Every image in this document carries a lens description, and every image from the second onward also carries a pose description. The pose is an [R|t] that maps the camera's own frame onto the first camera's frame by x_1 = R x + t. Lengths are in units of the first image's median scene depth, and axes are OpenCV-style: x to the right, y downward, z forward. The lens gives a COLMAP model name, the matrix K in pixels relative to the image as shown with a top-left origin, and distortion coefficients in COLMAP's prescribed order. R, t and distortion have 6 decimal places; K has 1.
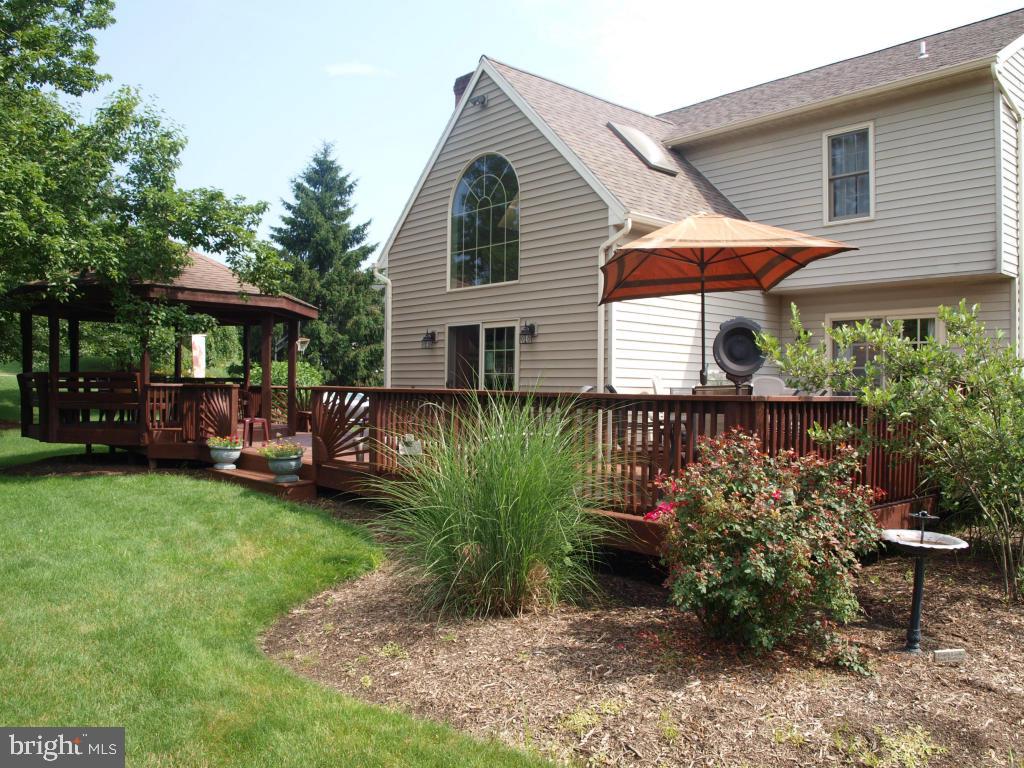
lens RADIAL K [[834.4, 0, 512.5], [0, 834.4, 385.4], [0, 0, 1]] dist [-0.048307, 0.004666]
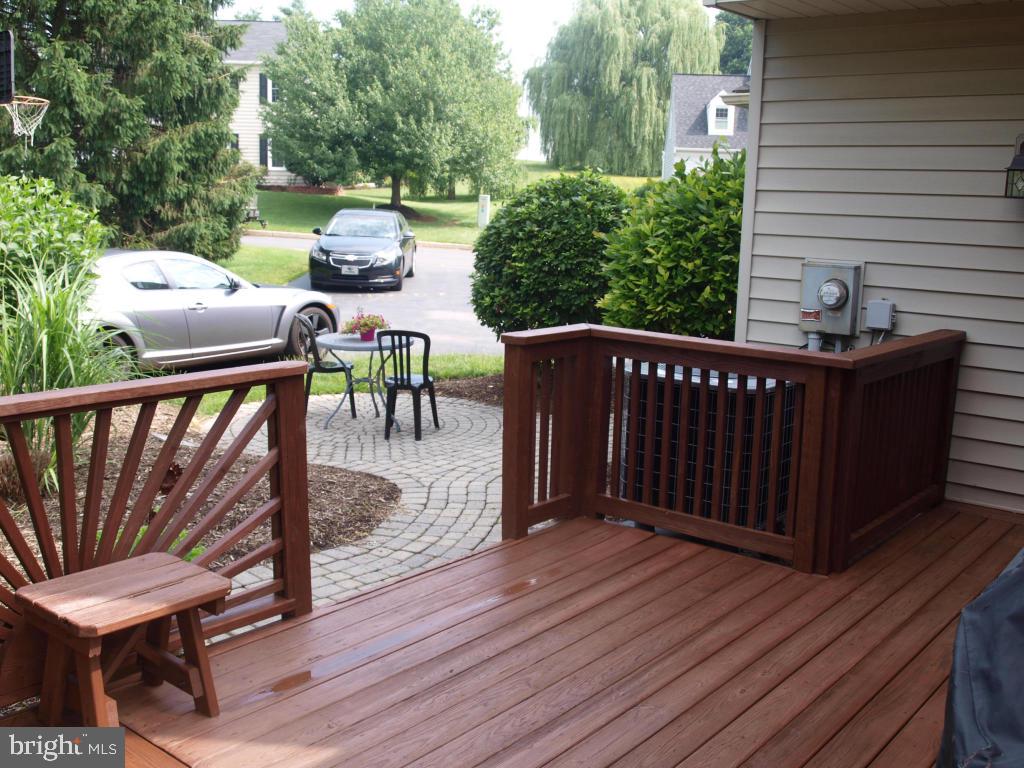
lens RADIAL K [[1064.2, 0, 511.5], [0, 1064.2, 384.9], [0, 0, 1]] dist [-0.051660, 0.000000]
pose [[0.985324, -0.014244, 0.170099, -0.105629], [-0.017219, 0.983135, 0.182067, -0.018066], [-0.169823, -0.182324, 0.968462, 0.425934]]
